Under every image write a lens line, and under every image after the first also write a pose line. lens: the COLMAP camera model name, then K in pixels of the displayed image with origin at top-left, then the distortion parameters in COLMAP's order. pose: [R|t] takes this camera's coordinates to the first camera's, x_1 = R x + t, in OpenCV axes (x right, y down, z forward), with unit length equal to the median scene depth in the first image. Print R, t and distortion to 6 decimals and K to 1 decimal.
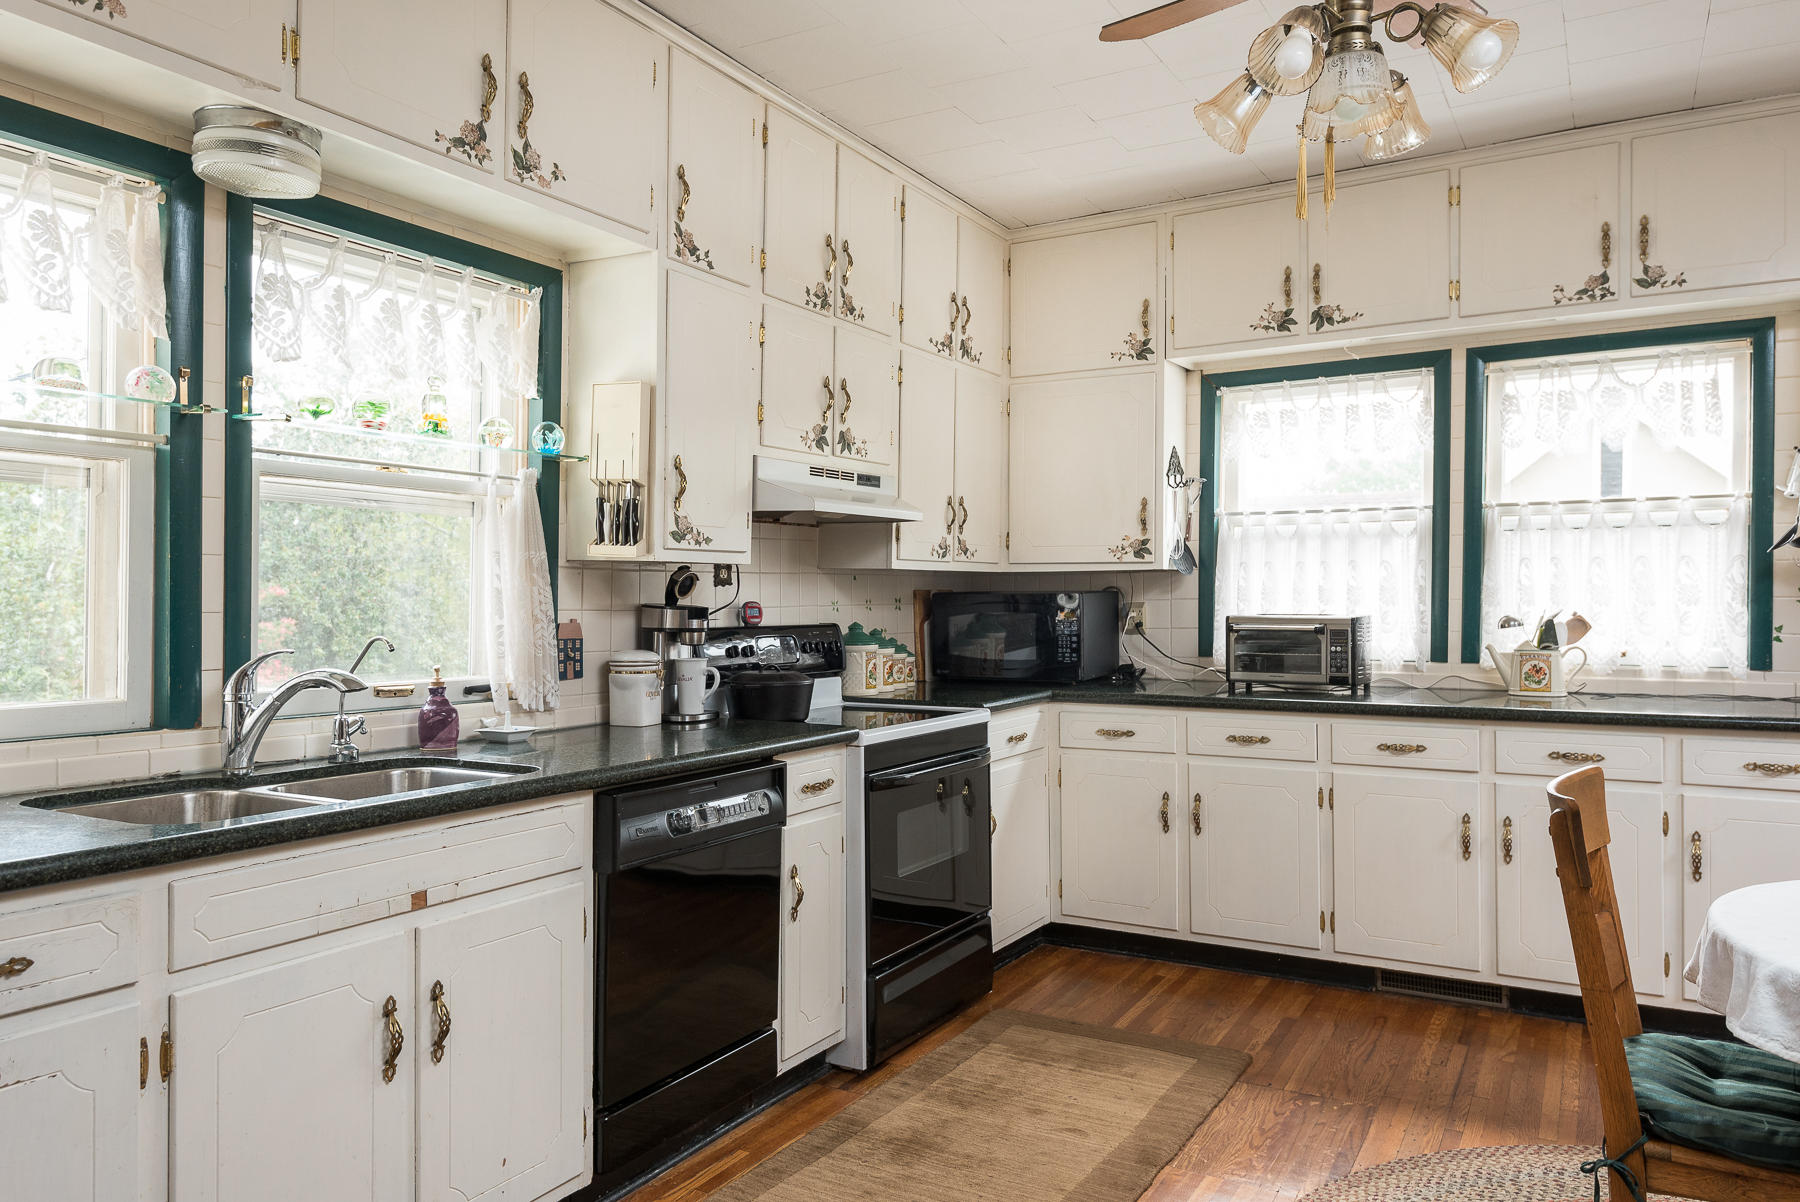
lens RADIAL K [[1249.8, 0, 899.5], [0, 1249.8, 605.7], [0, 0, 1]] dist [-0.000156, -0.000058]
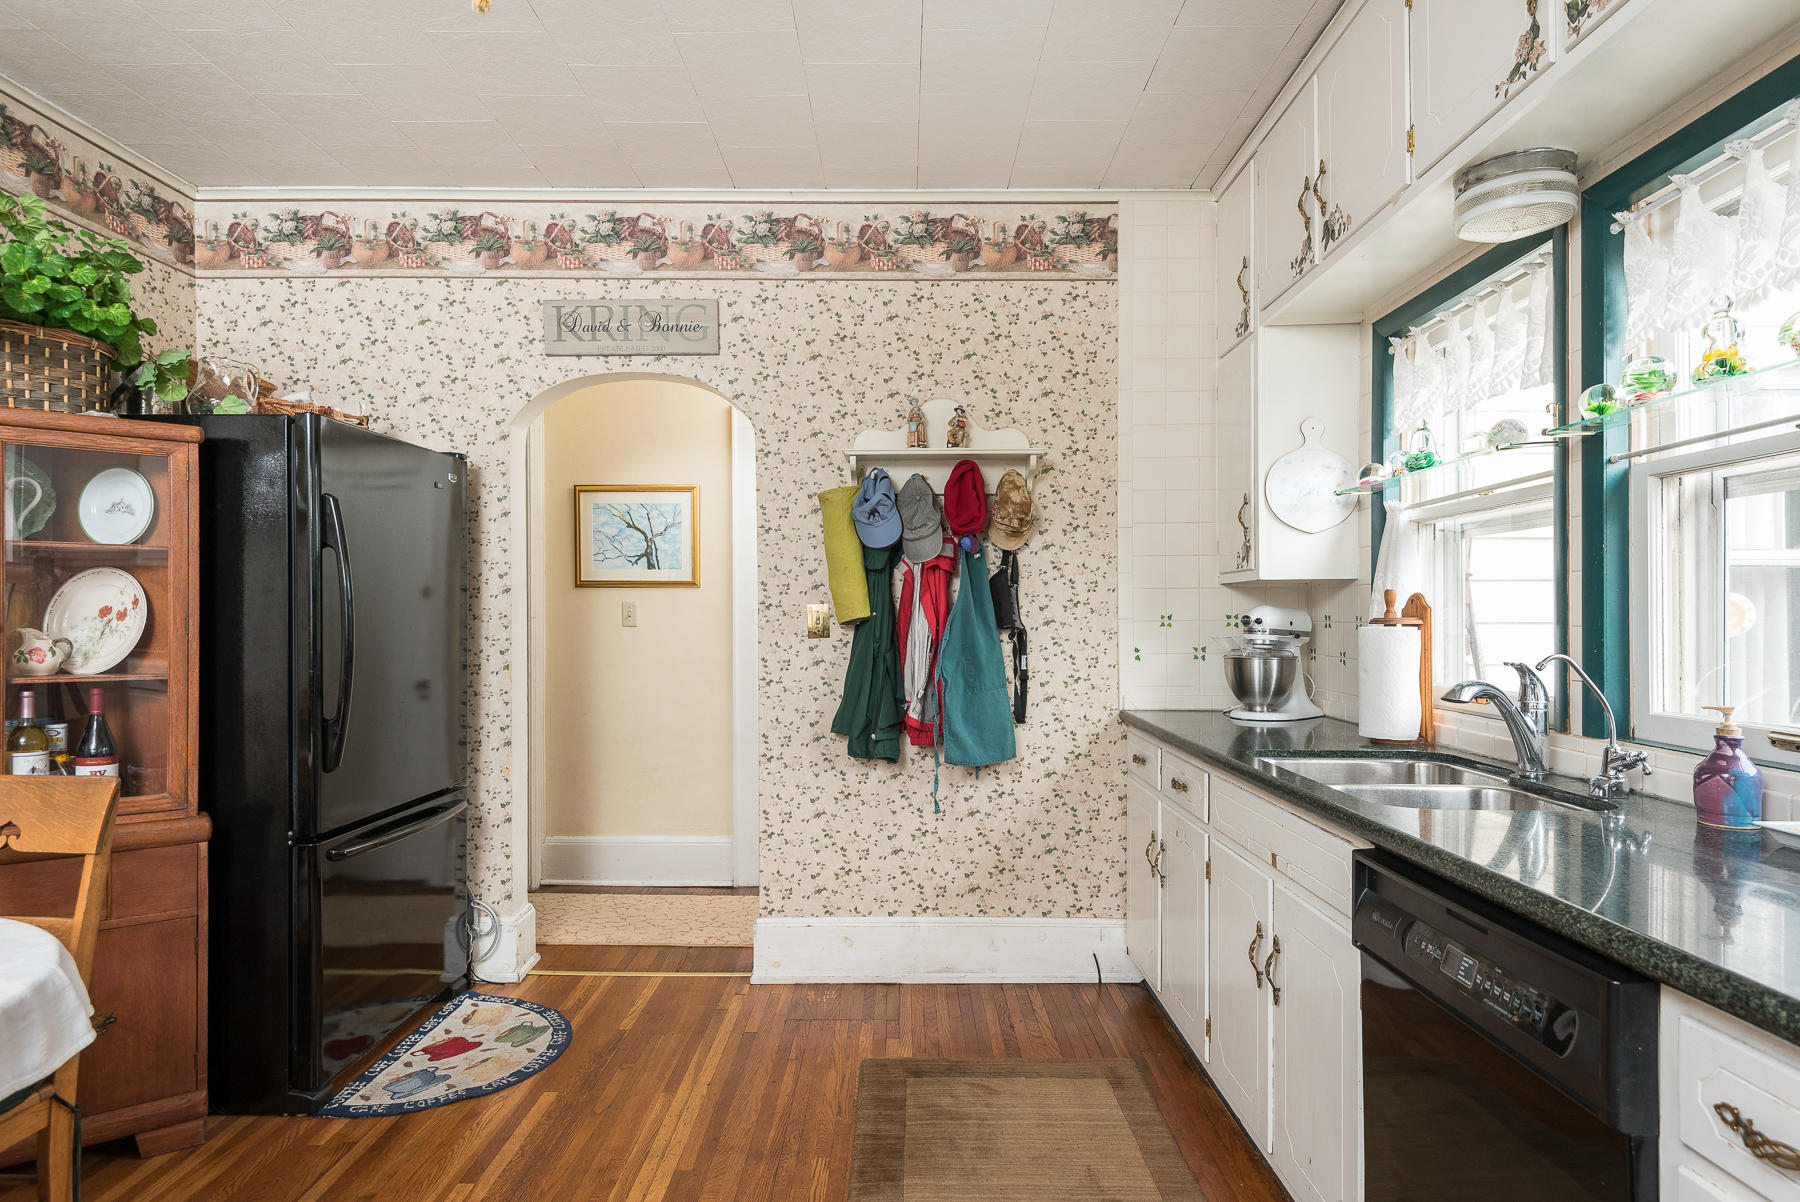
lens RADIAL K [[1055.9, 0, 898.5], [0, 1055.9, 610.9], [0, 0, 1]] dist [-0.001241, -0.000375]
pose [[-0.866854, -0.010694, -0.498447, 0.355779], [-0.002048, 0.999838, -0.017891, 0.008889], [0.498558, -0.014488, -0.866735, 1.374214]]
